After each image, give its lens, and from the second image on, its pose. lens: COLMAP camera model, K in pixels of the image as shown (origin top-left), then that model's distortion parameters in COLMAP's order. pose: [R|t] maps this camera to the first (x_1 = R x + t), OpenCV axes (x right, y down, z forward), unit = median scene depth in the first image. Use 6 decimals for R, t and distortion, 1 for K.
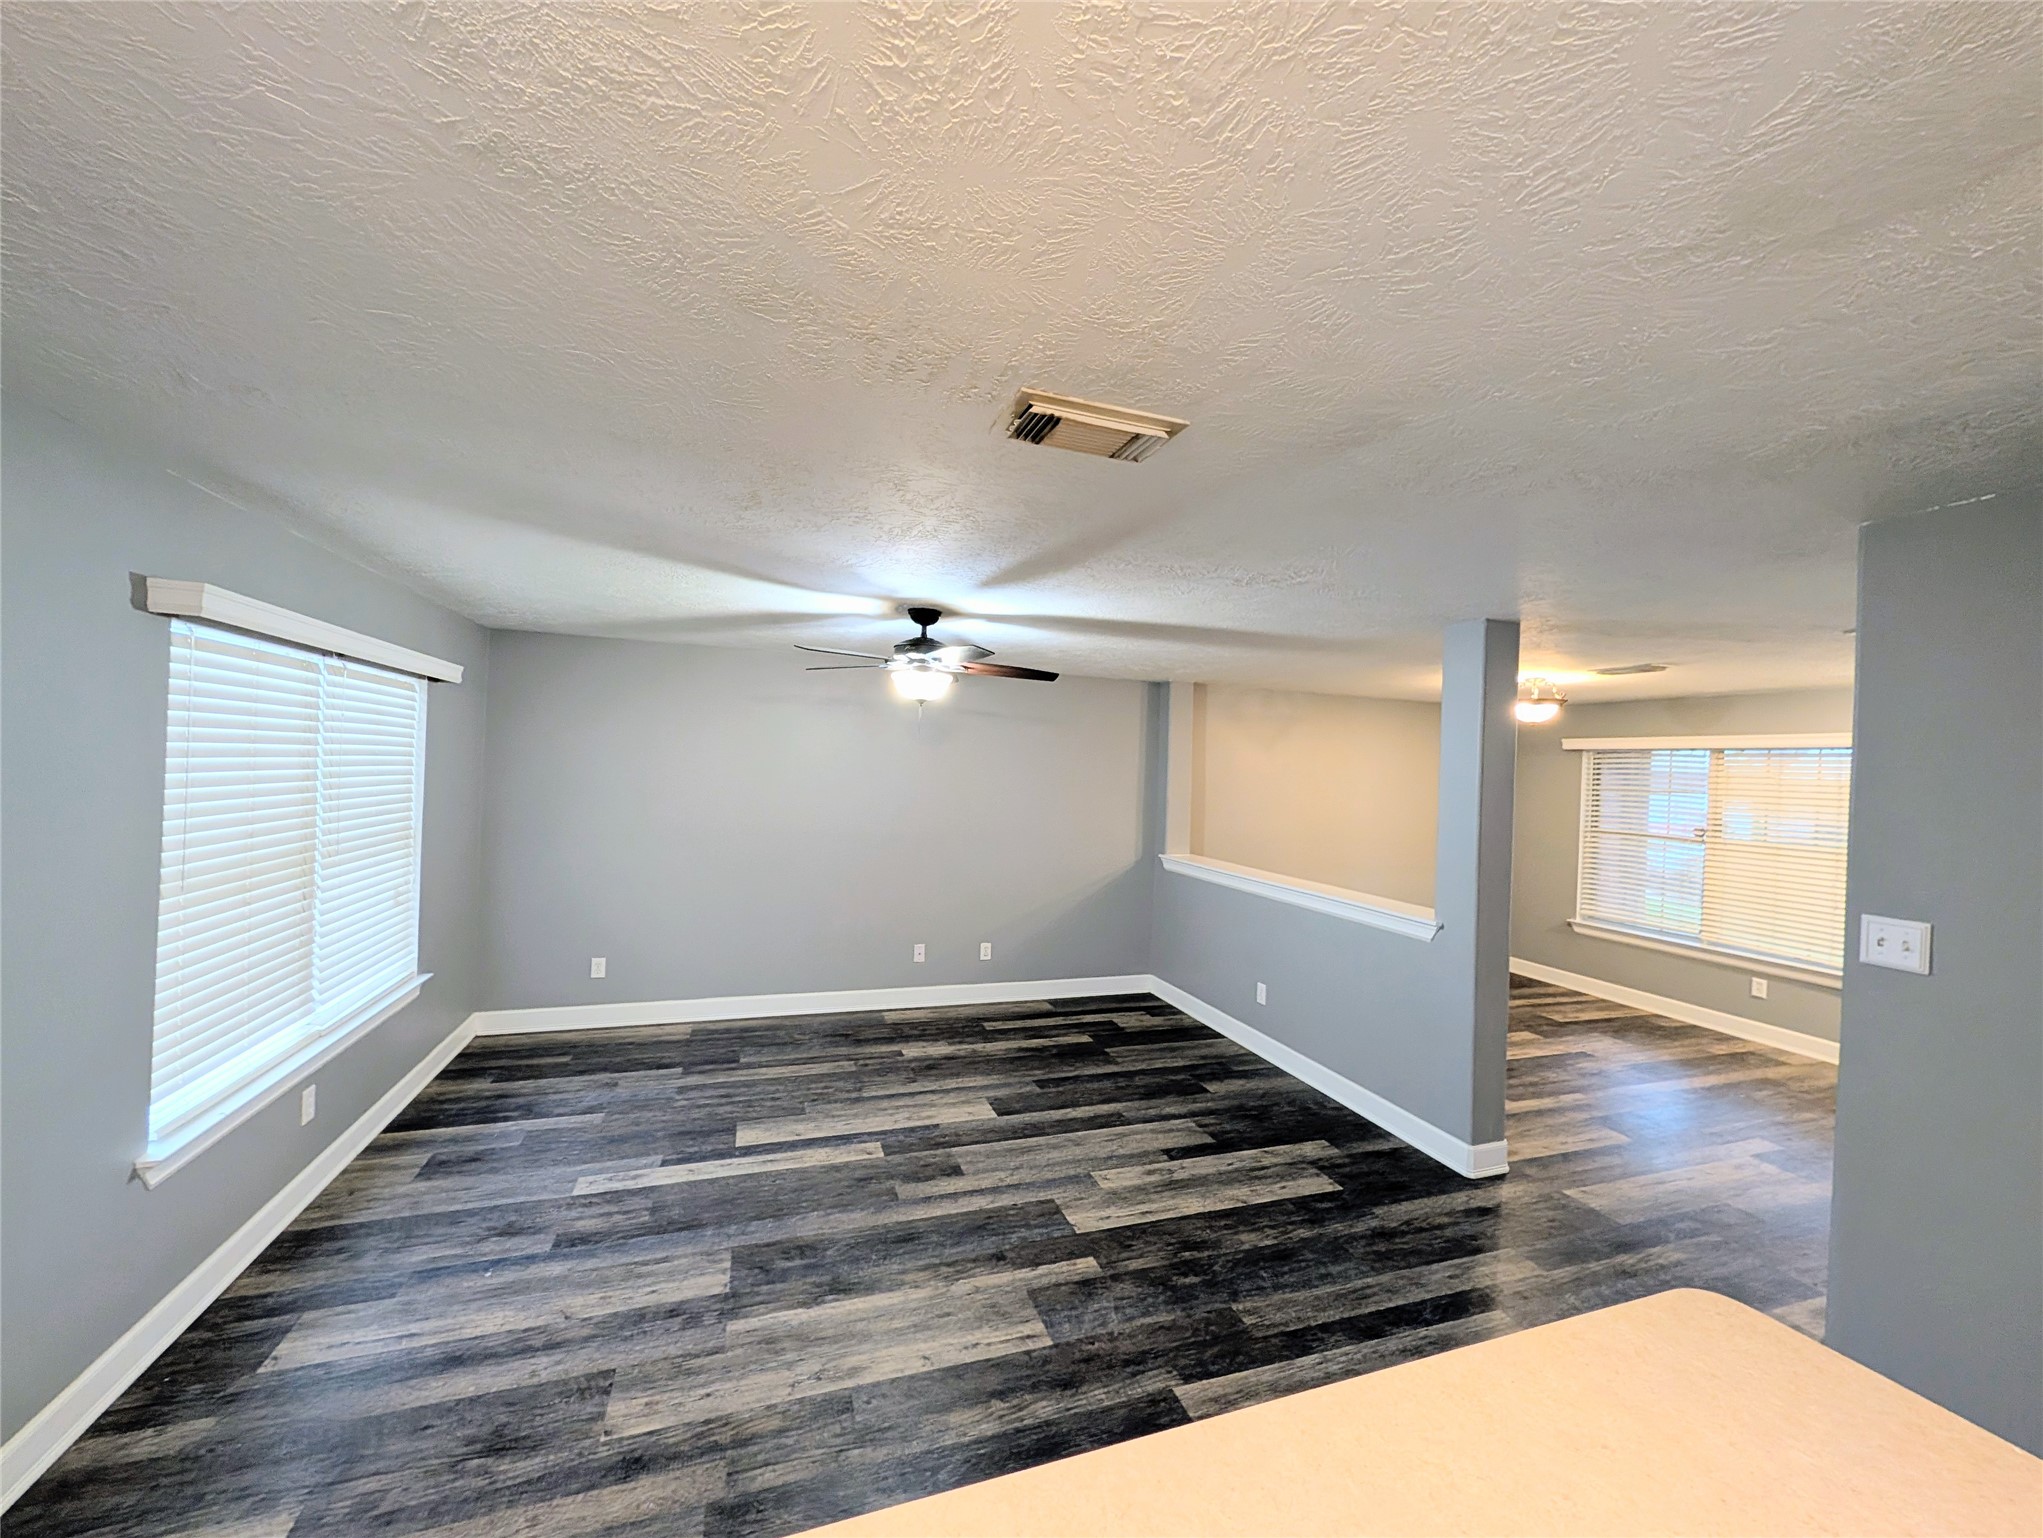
lens RADIAL K [[795.9, 0, 1021.5], [0, 795.9, 769.0], [0, 0, 1]] dist [0.000993, 0.000218]
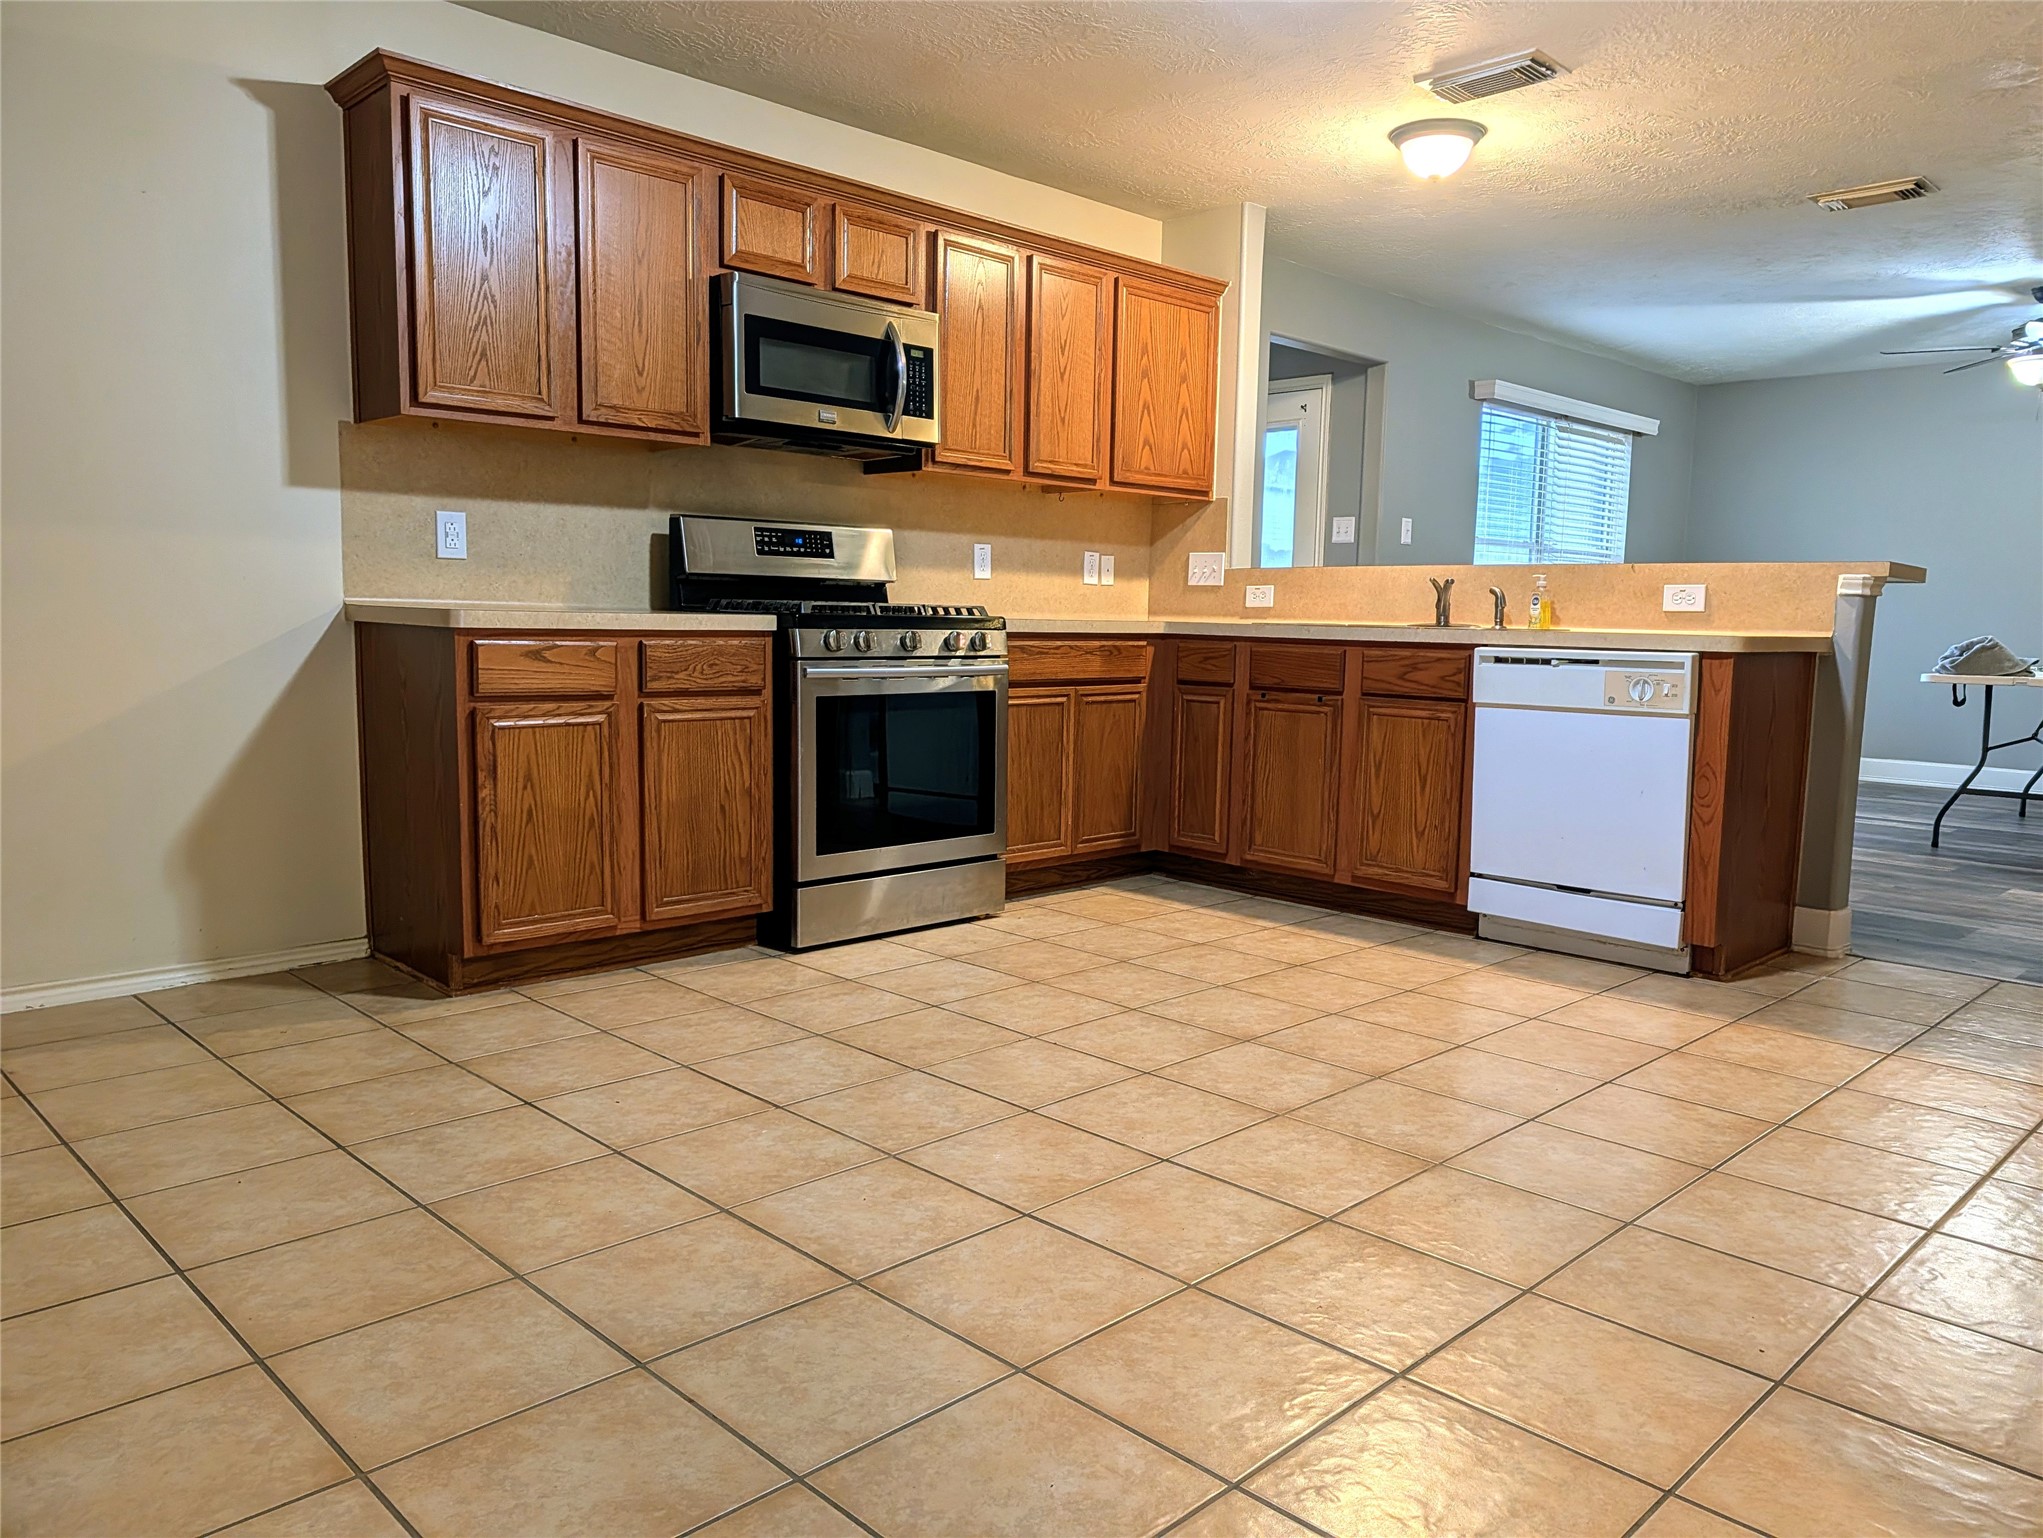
lens RADIAL K [[1453.7, 0, 1021.5], [0, 1453.7, 769.0], [0, 0, 1]] dist [0.060291, -0.092386]
pose [[0.430219, 0.074481, -0.899647, 0.937127], [-0.008908, 0.996892, 0.078272, 0.236044], [0.902681, -0.025660, 0.429546, -0.852488]]
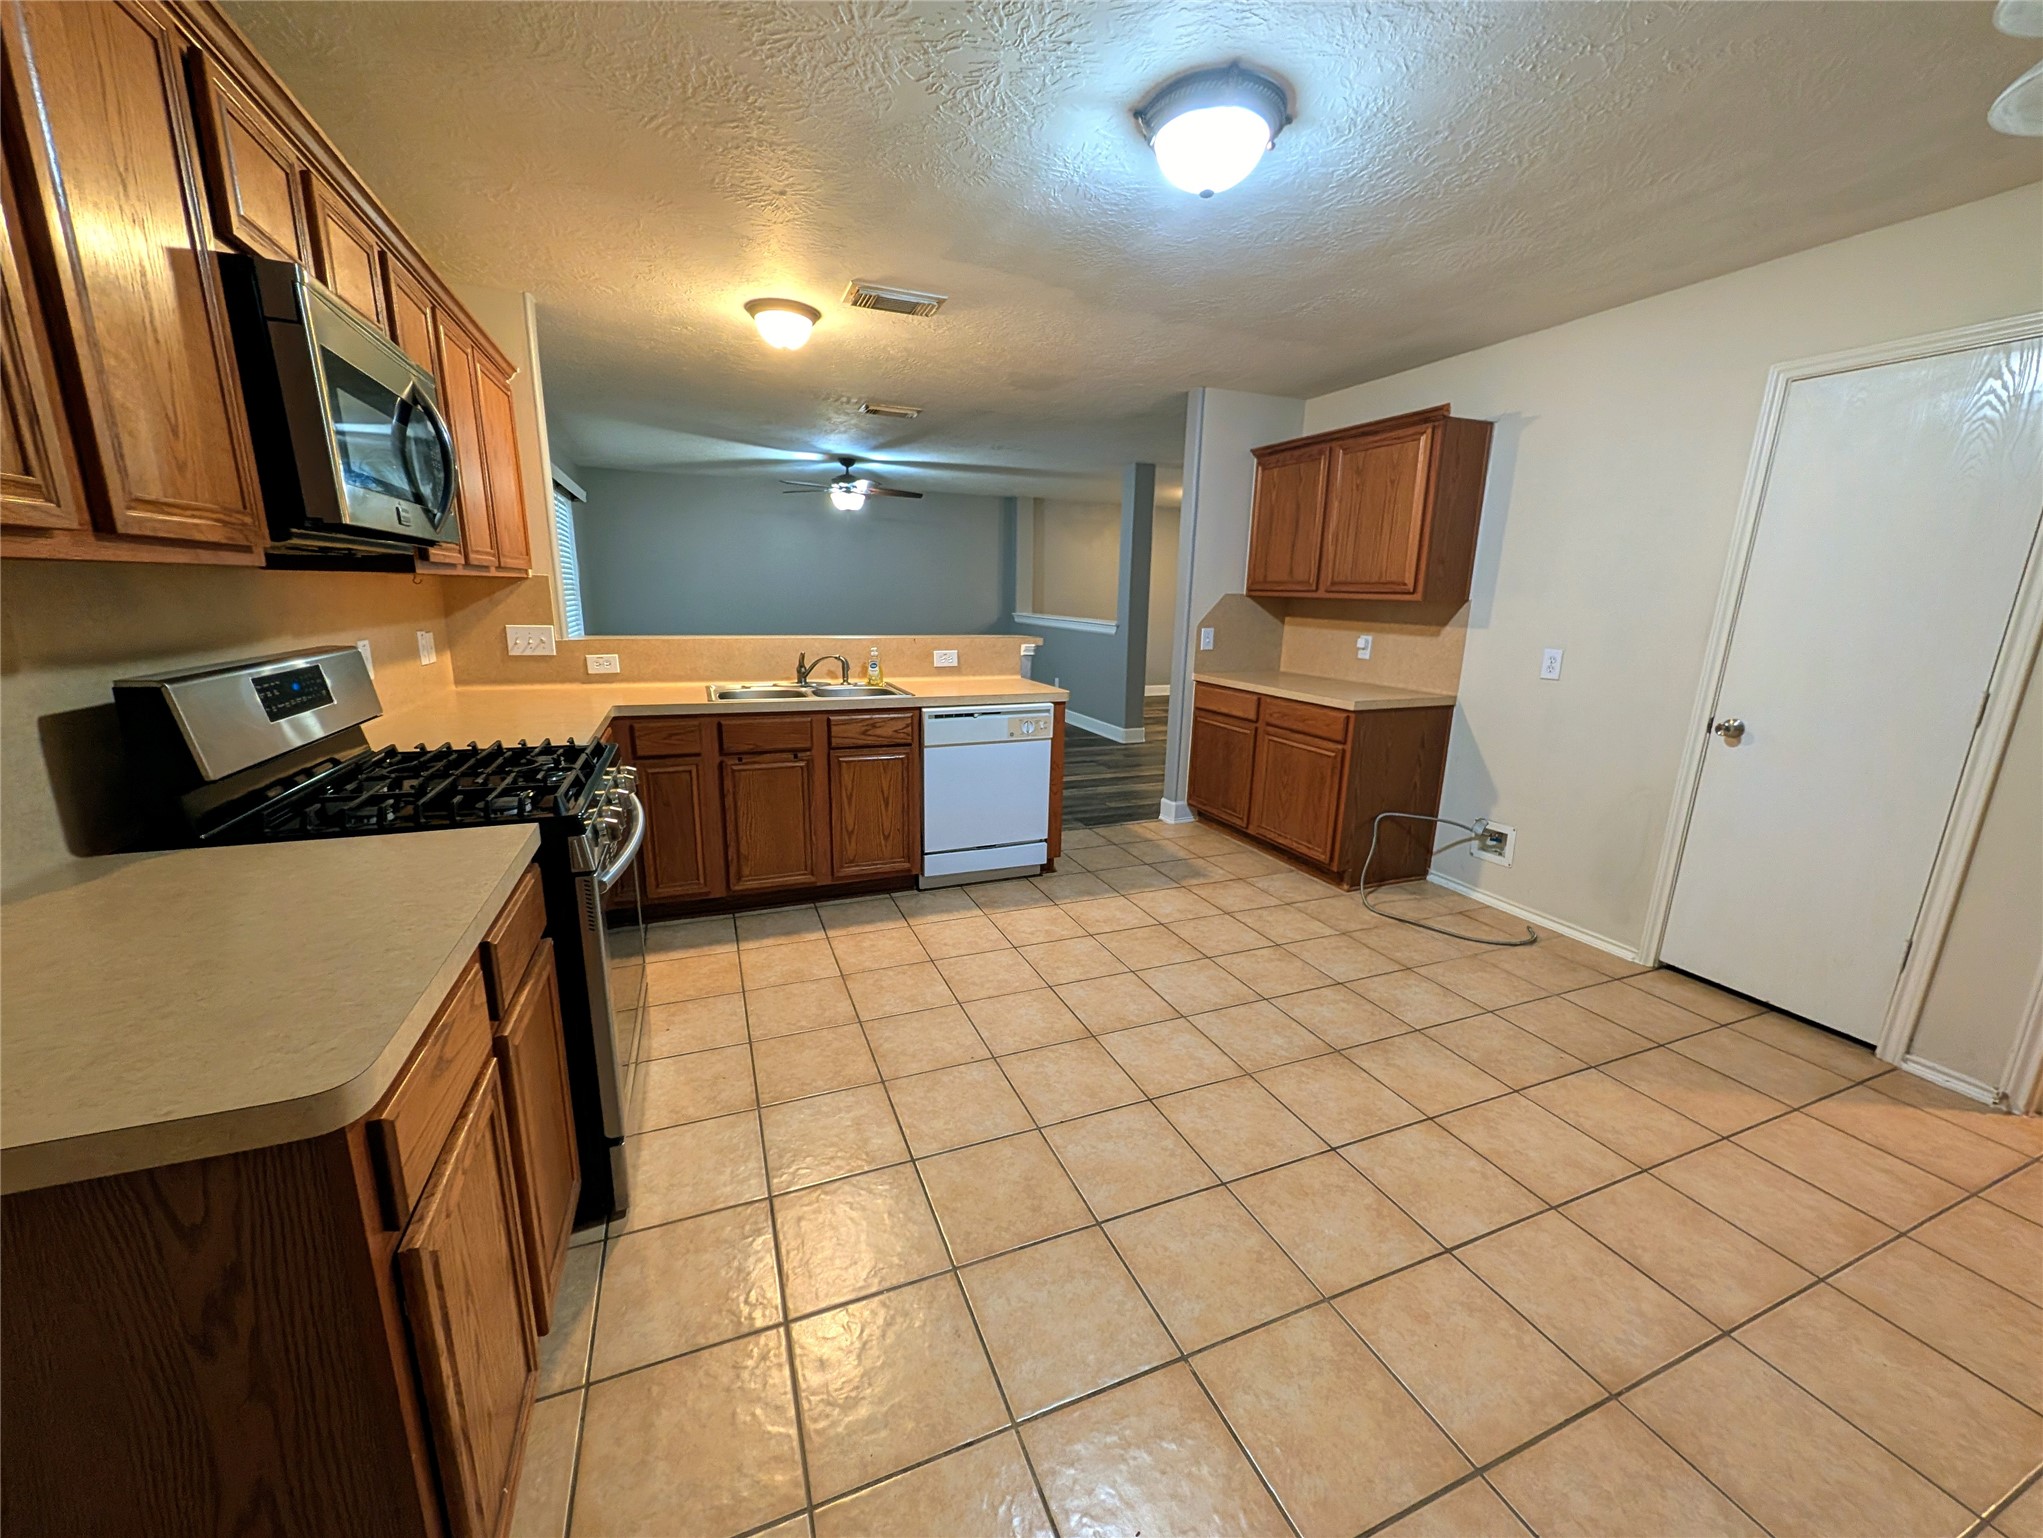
lens RADIAL K [[795.9, 0, 1021.5], [0, 795.9, 769.0], [0, 0, 1]] dist [0.000993, 0.000218]
pose [[0.998331, -0.025439, 0.051853, 0.164851], [0.013428, 0.975406, 0.220004, 0.100618], [-0.056175, -0.218941, 0.974120, -0.959984]]
